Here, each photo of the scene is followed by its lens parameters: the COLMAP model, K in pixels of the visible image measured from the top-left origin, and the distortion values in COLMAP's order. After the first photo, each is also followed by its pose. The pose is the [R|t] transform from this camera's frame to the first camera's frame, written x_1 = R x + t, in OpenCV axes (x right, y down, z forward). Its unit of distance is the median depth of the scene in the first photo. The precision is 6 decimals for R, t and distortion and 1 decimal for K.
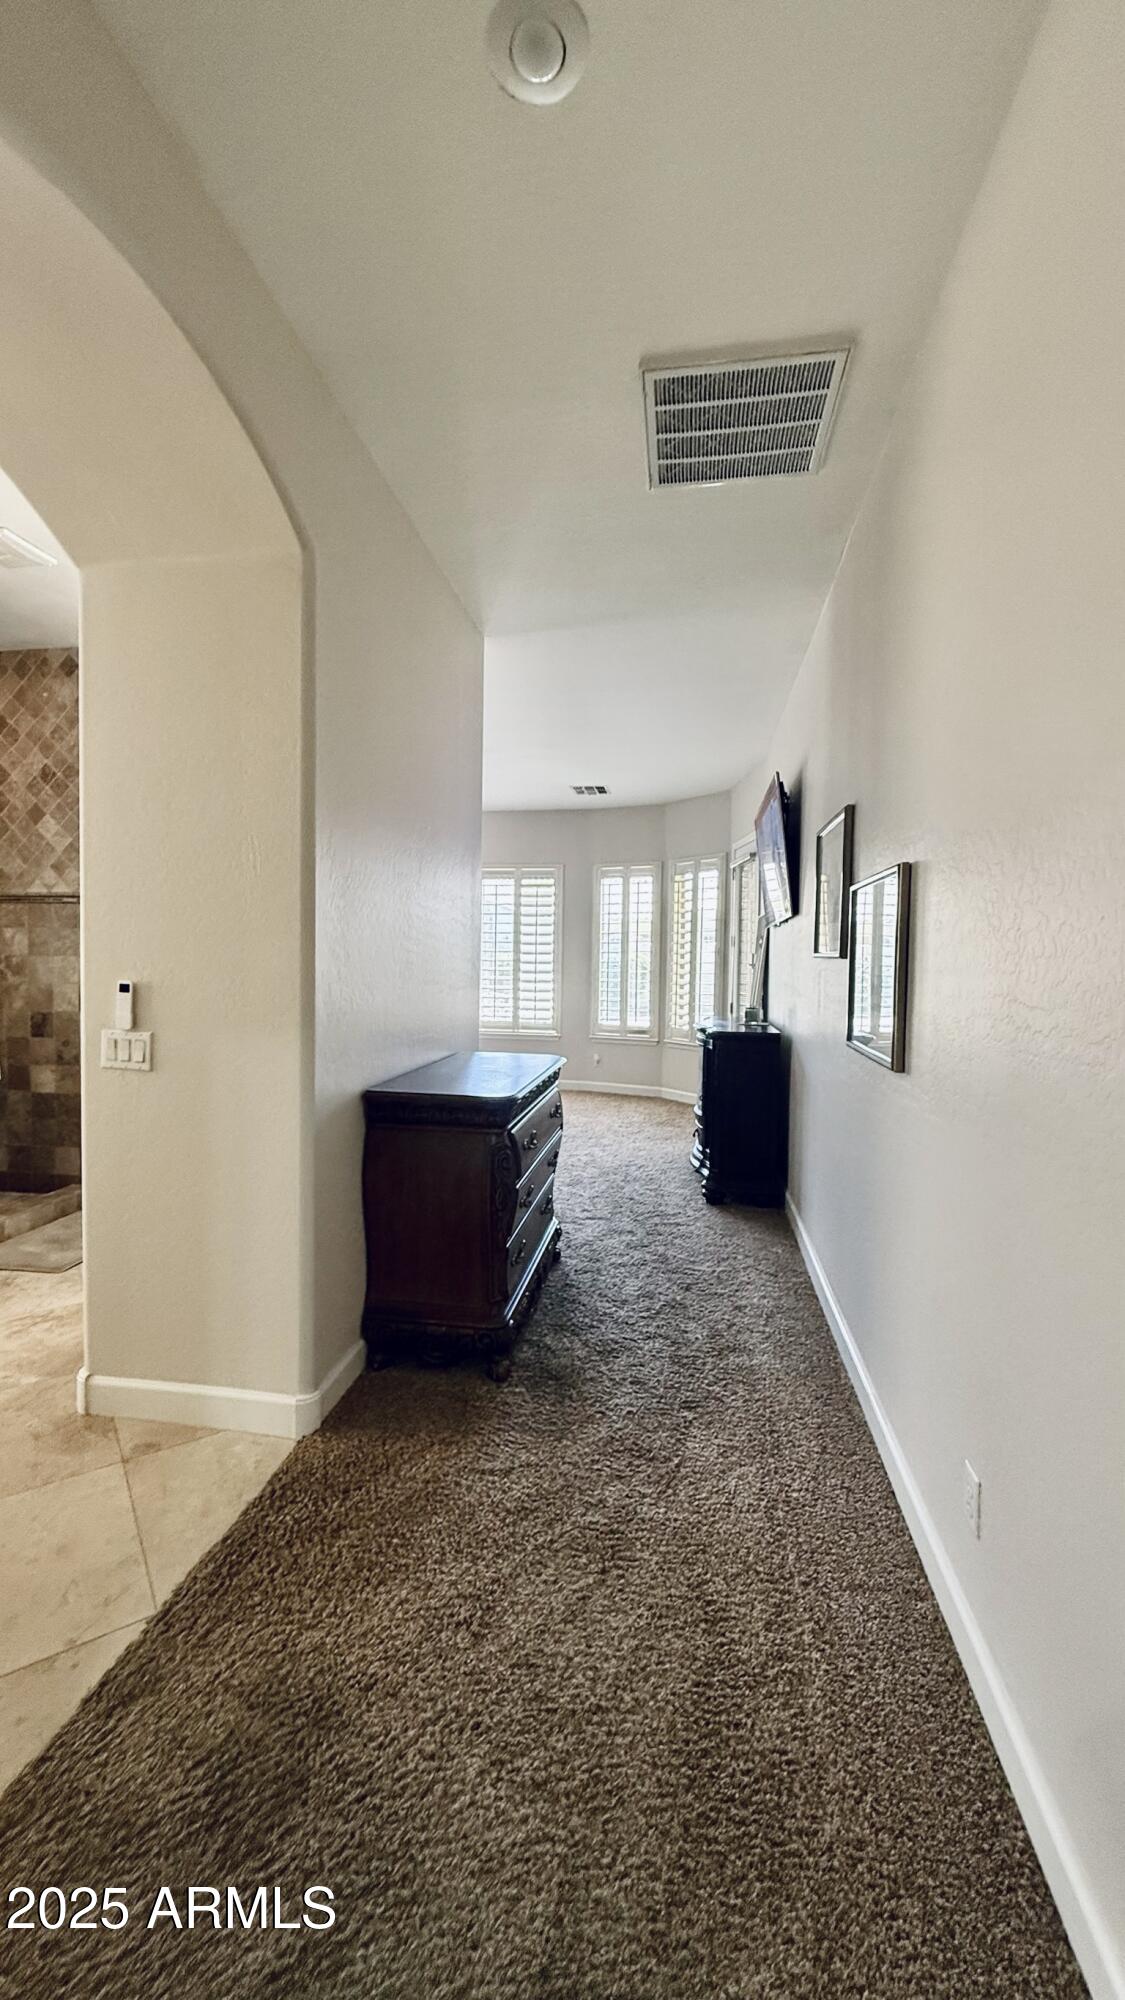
lens RADIAL K [[784.7, 0, 566.4], [0, 784.7, 990.4], [0, 0, 1]] dist [-0.002334, 0.000364]
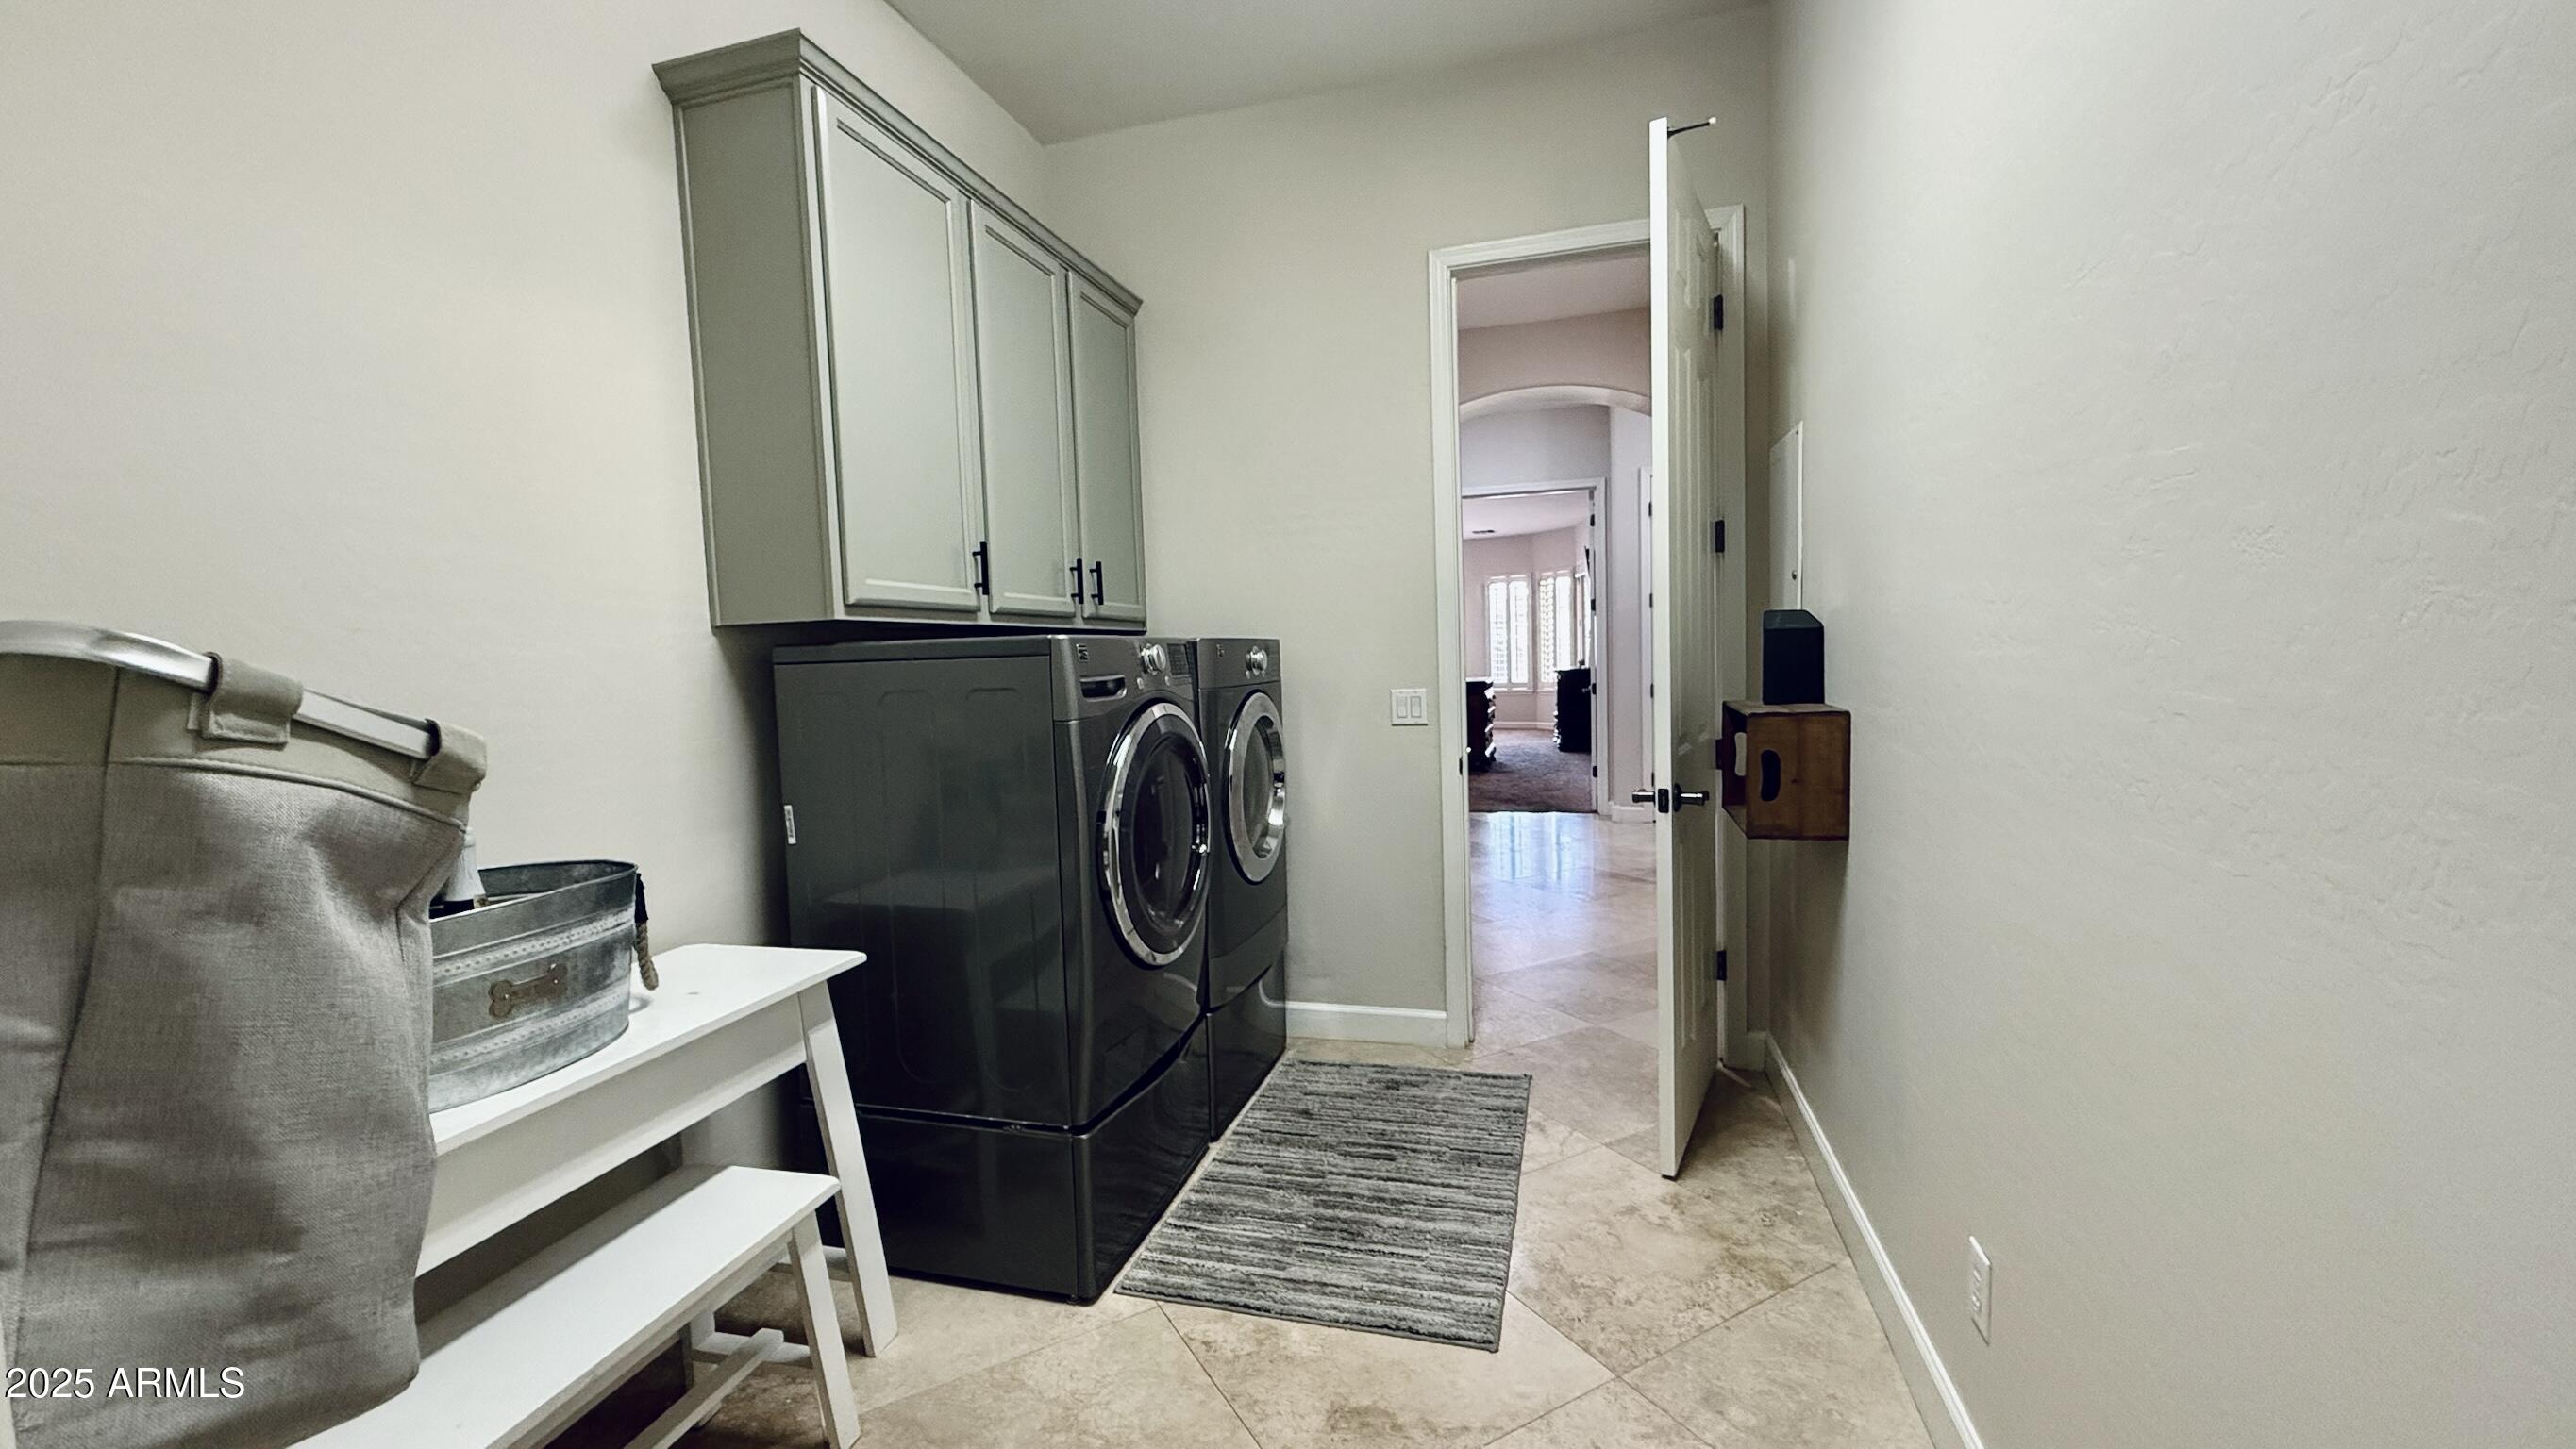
lens RADIAL K [[1010.5, 0, 1285.2], [0, 1010.5, 712.5], [0, 0, 1]] dist [-0.002334, 0.000364]
pose [[0.991418, -0.036061, -0.125658, -0.349550], [0.039975, 0.998786, 0.028769, 0.097775], [0.124468, -0.033546, 0.991656, -3.029477]]
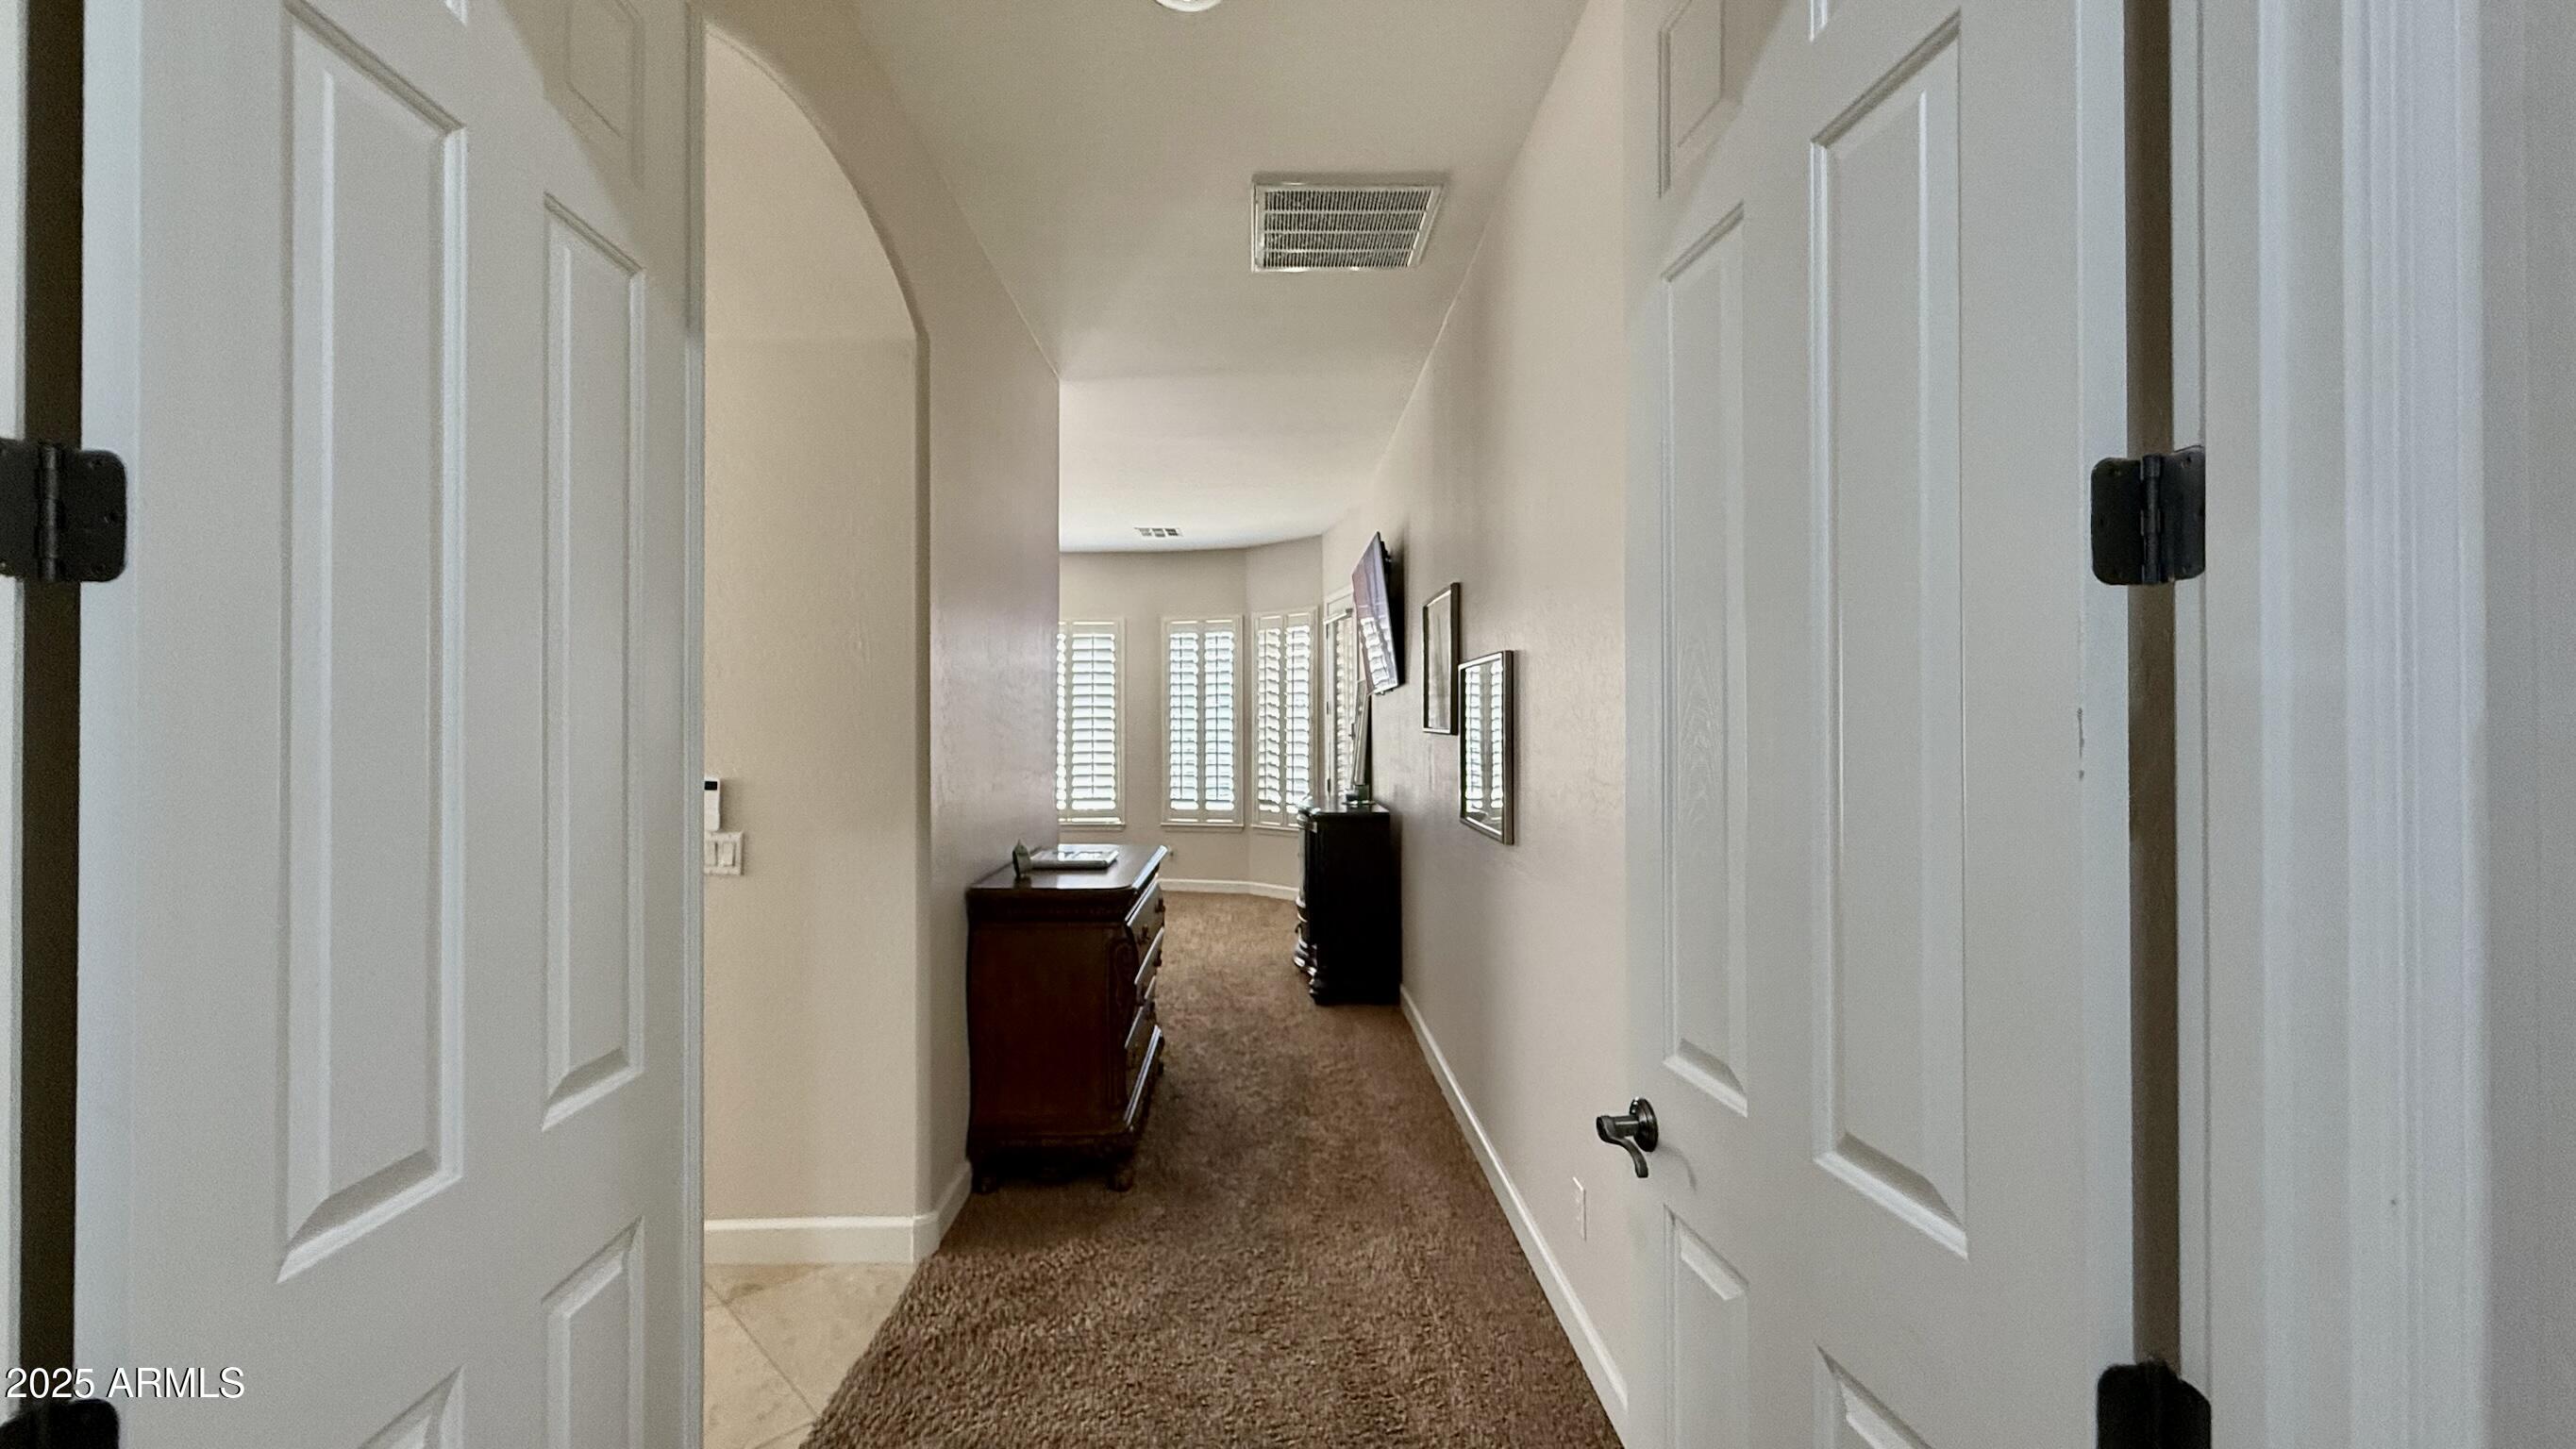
lens RADIAL K [[1010.5, 0, 1284.8], [0, 1010.5, 712.2], [0, 0, 1]] dist [-0.002334, 0.000364]
pose [[0.983874, -0.016311, 0.178119, -0.097089], [0.025241, 0.998529, -0.047986, -0.013330], [-0.177075, 0.051708, 0.982838, -0.251775]]
